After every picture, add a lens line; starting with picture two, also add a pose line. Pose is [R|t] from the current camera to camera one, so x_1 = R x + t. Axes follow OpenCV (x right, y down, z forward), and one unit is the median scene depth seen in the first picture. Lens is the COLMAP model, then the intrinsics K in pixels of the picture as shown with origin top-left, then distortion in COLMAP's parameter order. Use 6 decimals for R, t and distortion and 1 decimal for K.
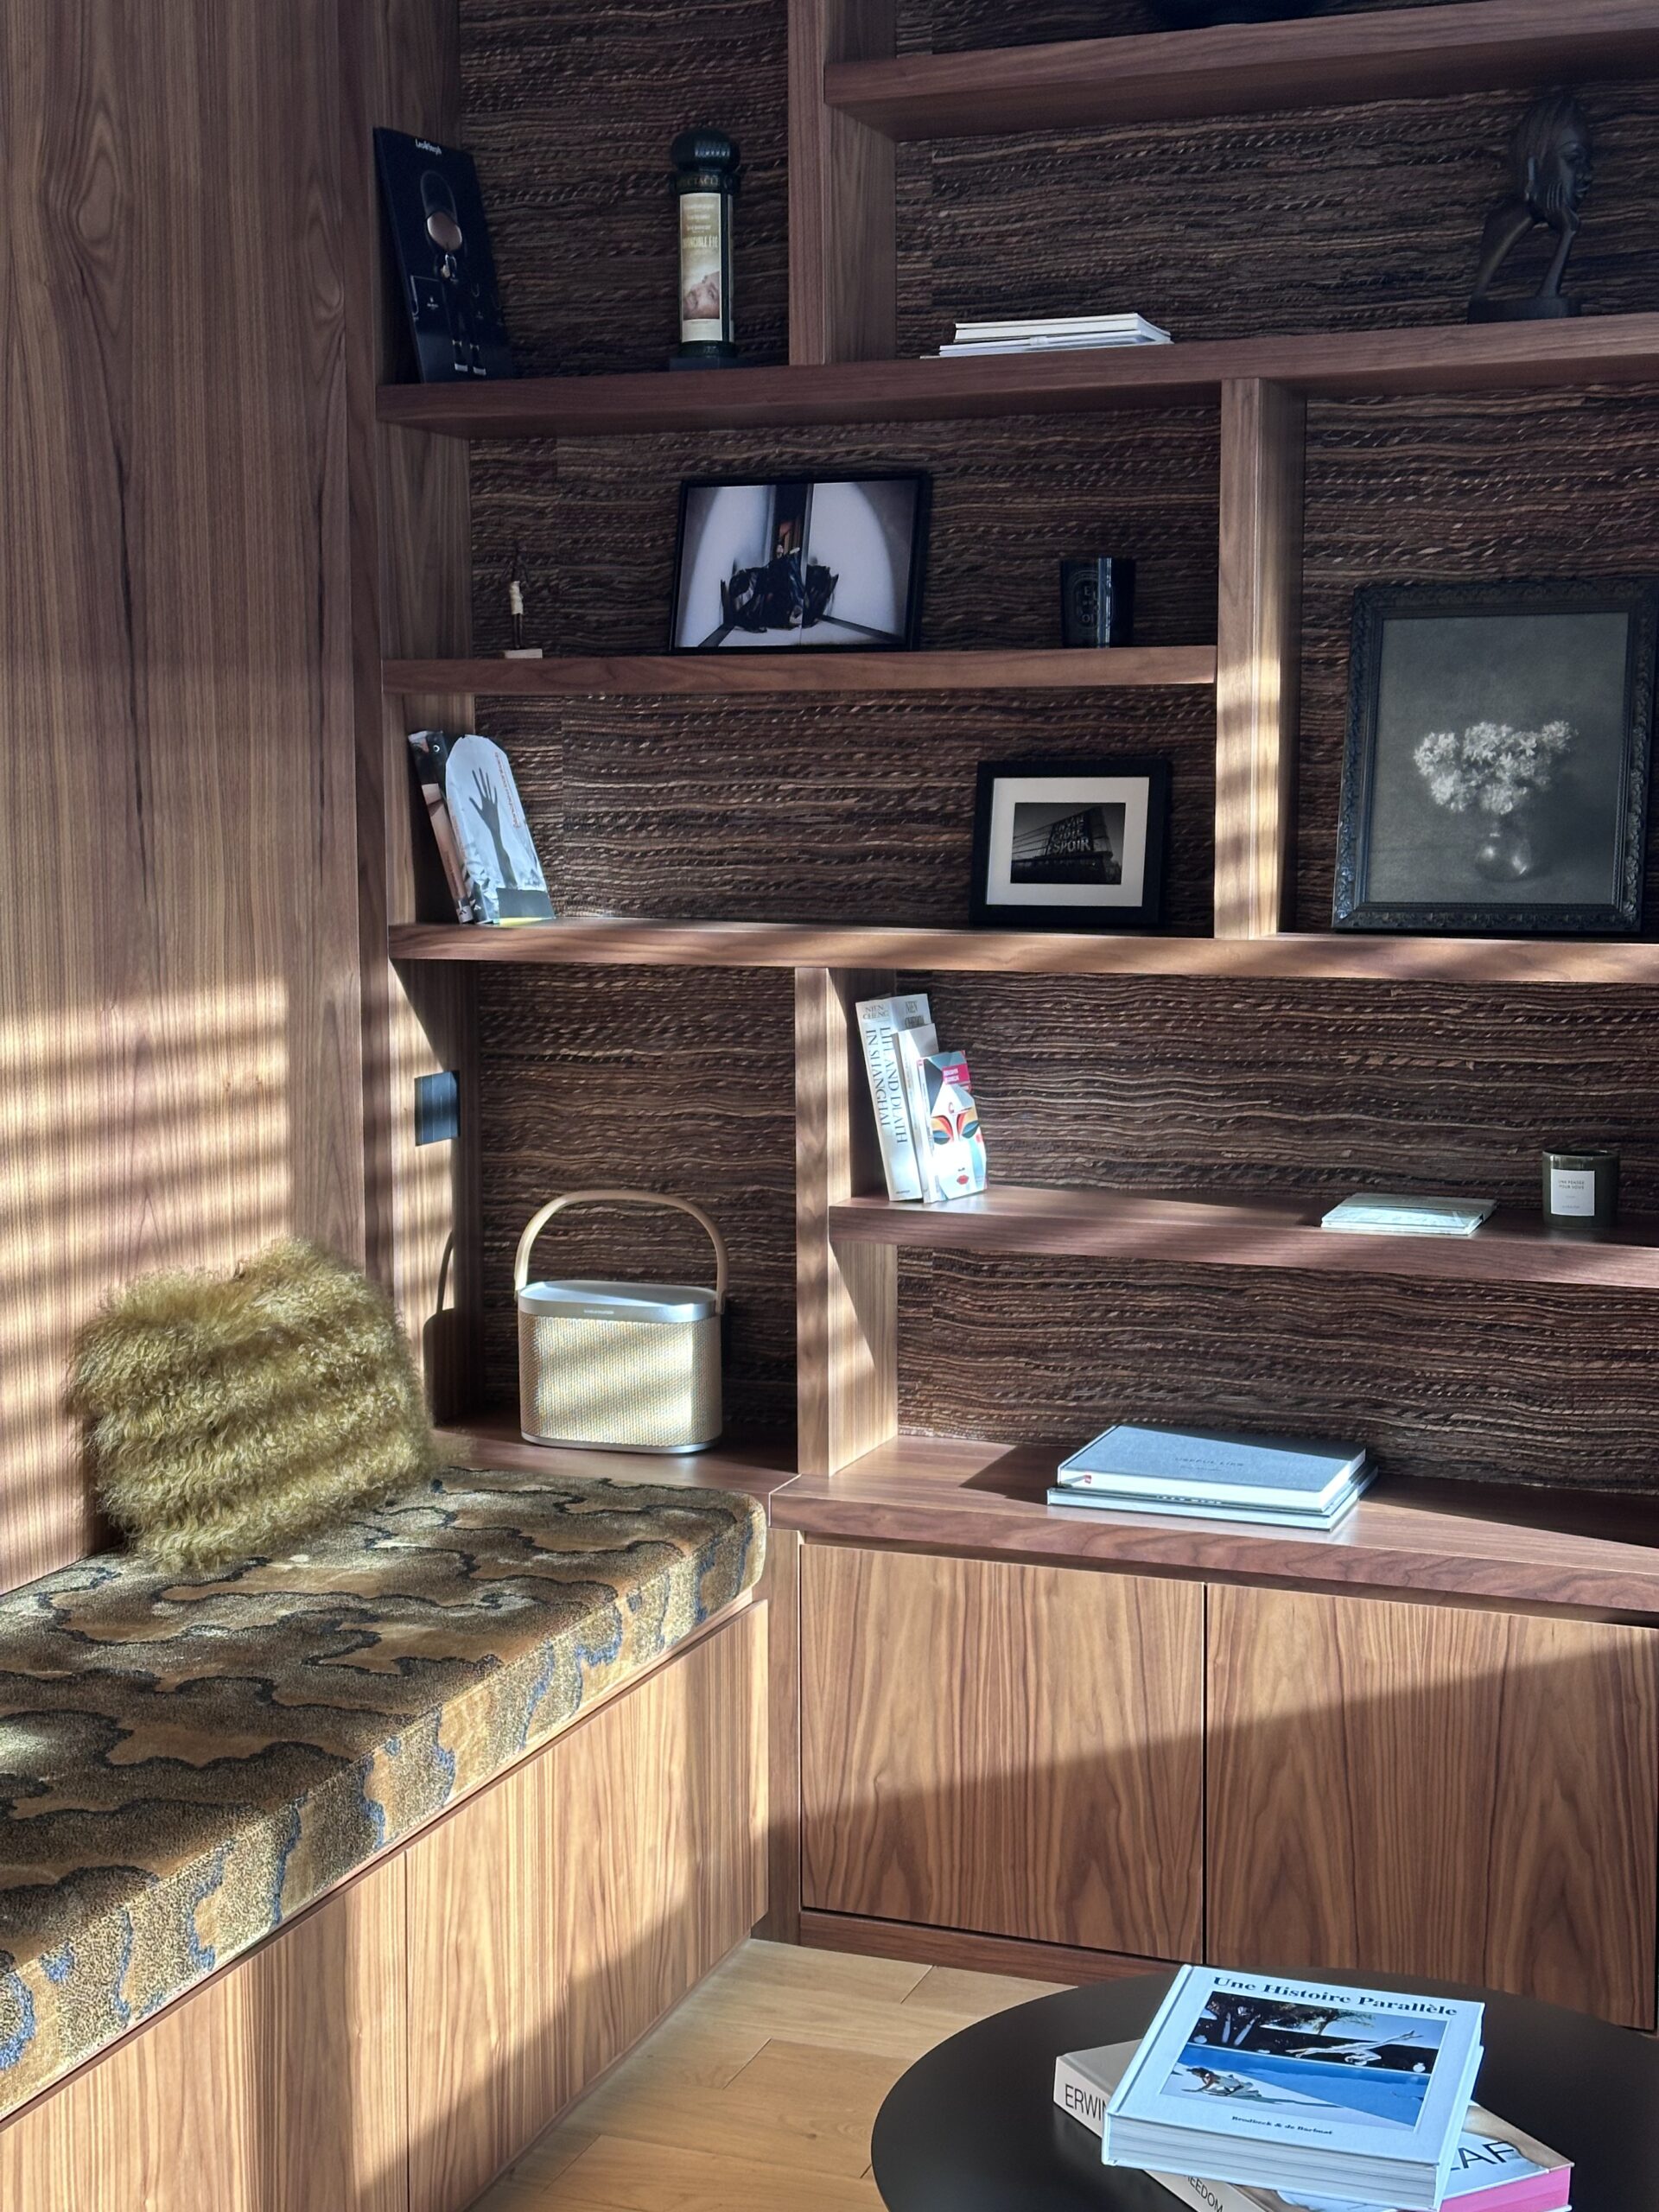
lens RADIAL K [[3088.4, 0, 809.6], [0, 3088.4, 1089.9], [0, 0, 1]] dist [0.137808, 0.000000]
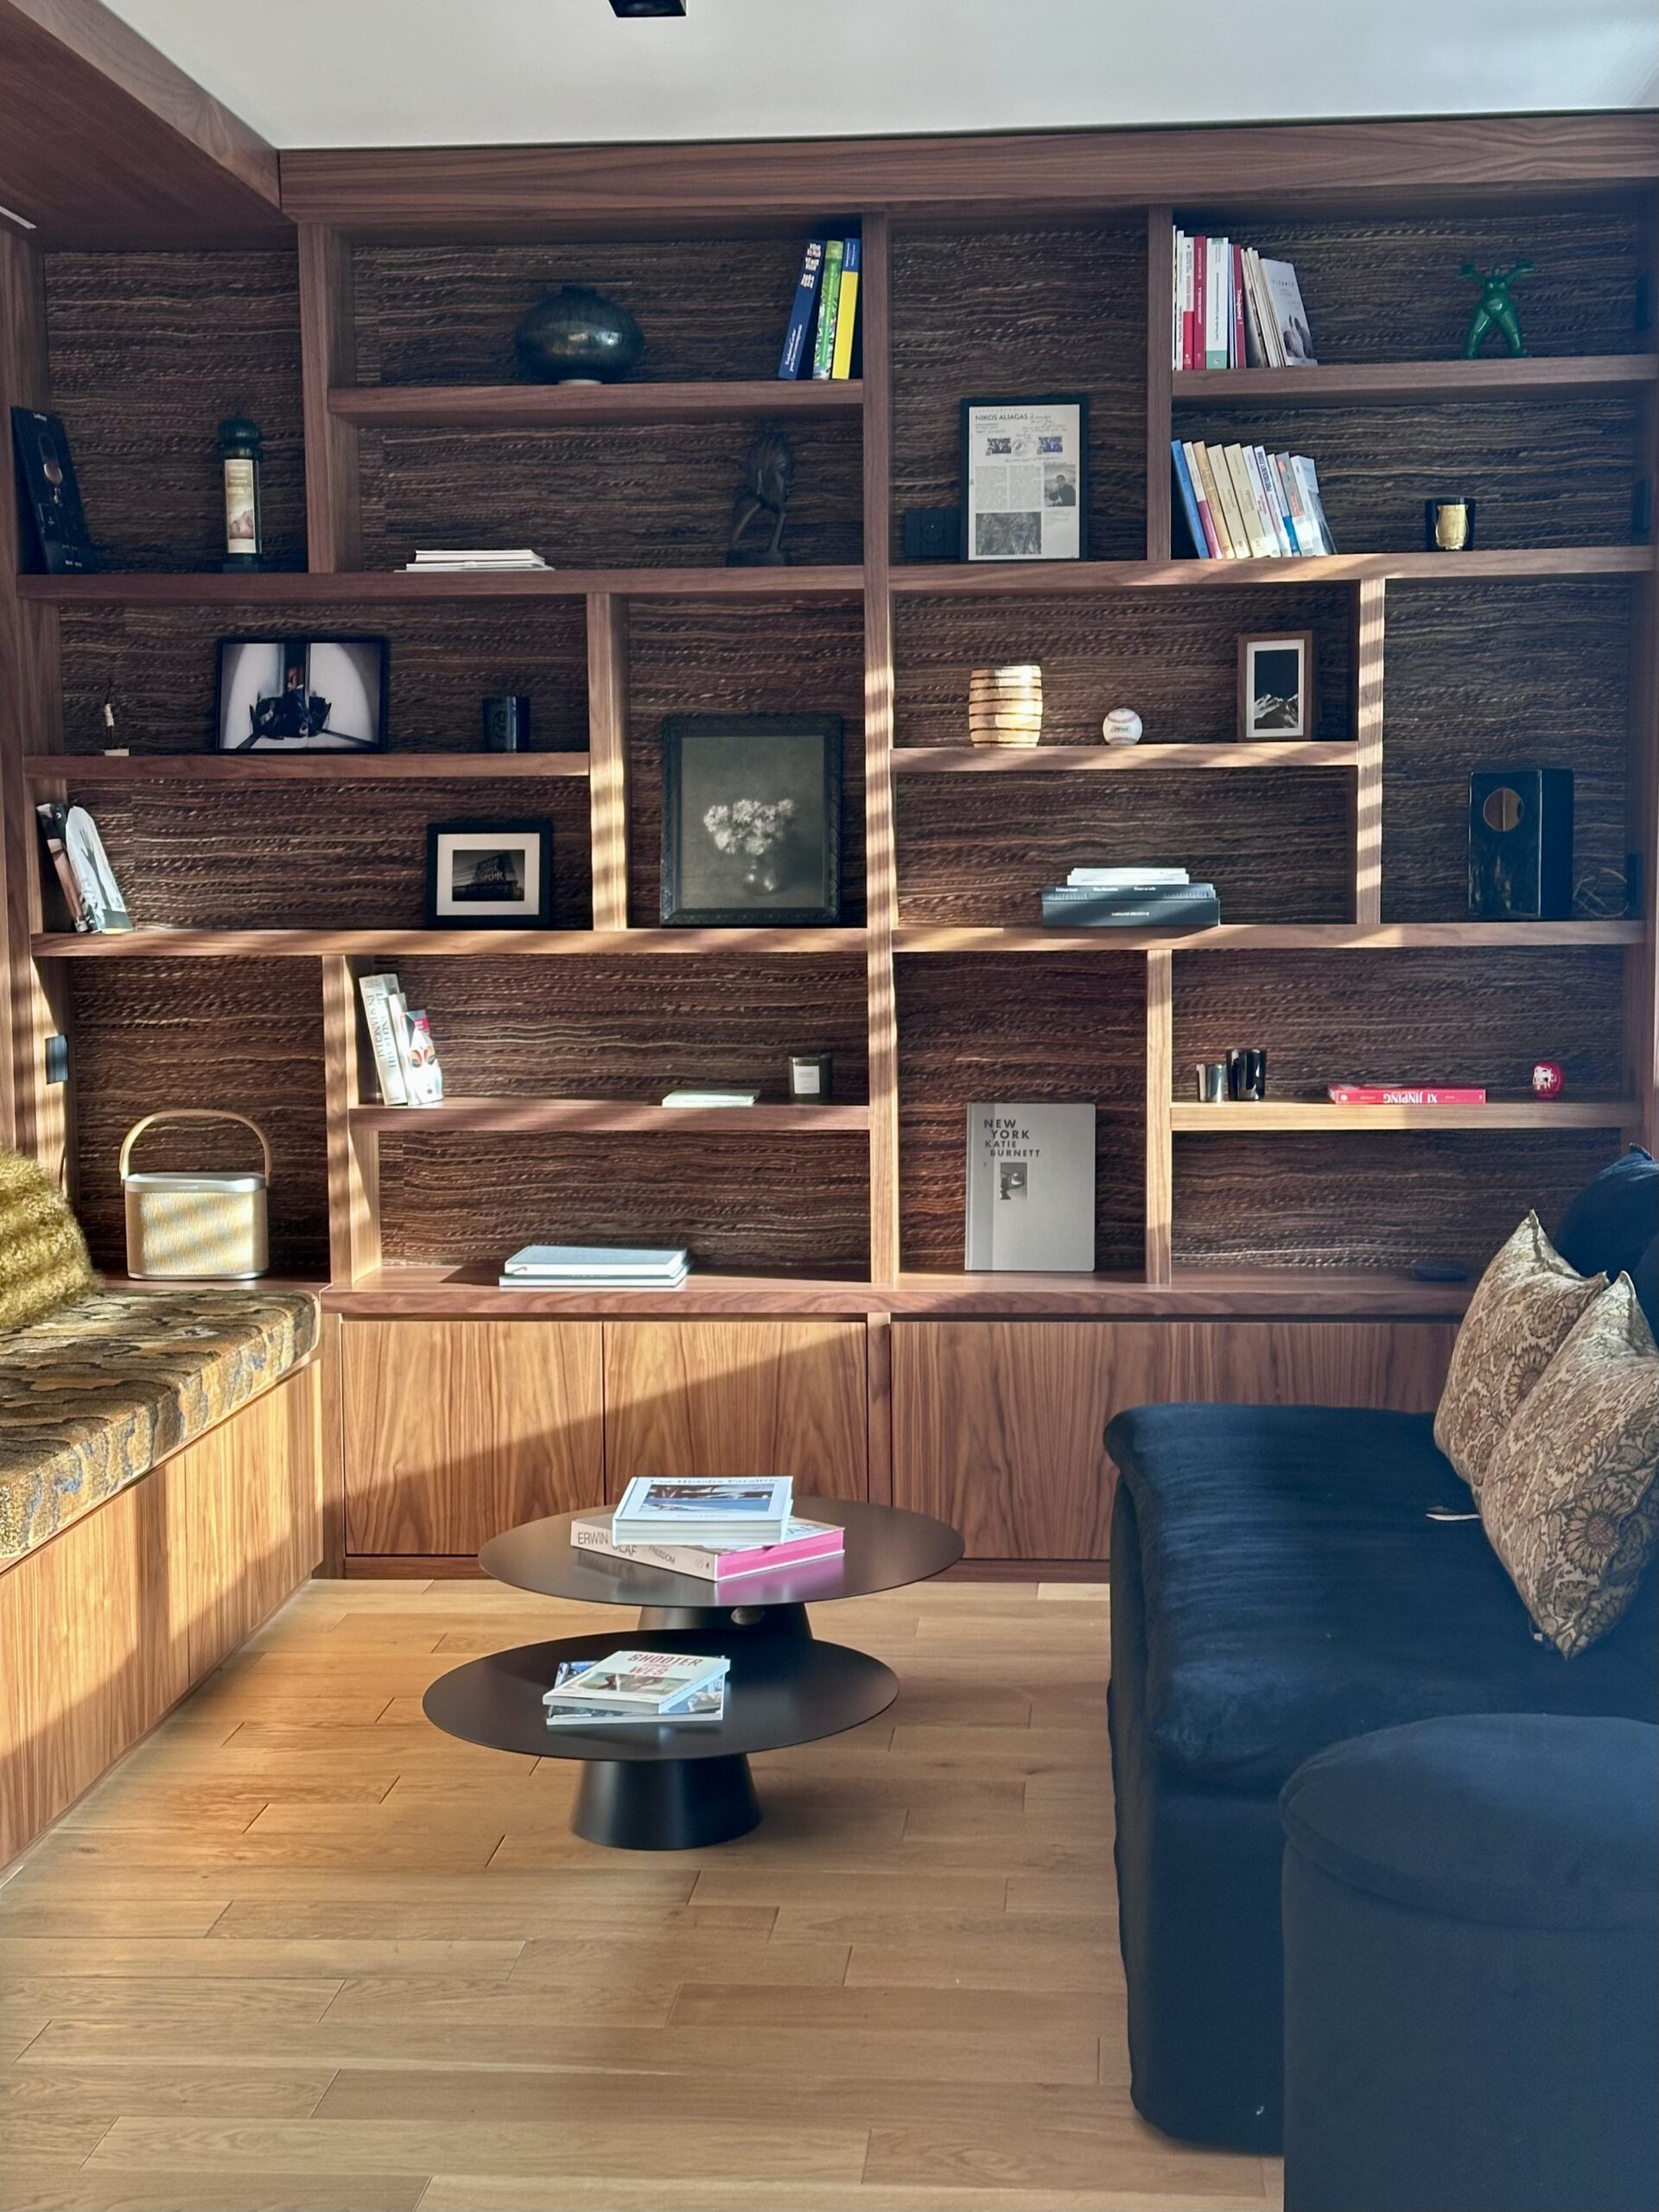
lens RADIAL K [[3088.4, 0, 826.1], [0, 3088.4, 1117.2], [0, 0, 1]] dist [0.137808, 0.000000]
pose [[0.960143, -0.031131, 0.277769, -0.196408], [0.035715, 0.999296, -0.011458, 0.068513], [-0.277216, 0.020922, 0.960580, -0.567424]]
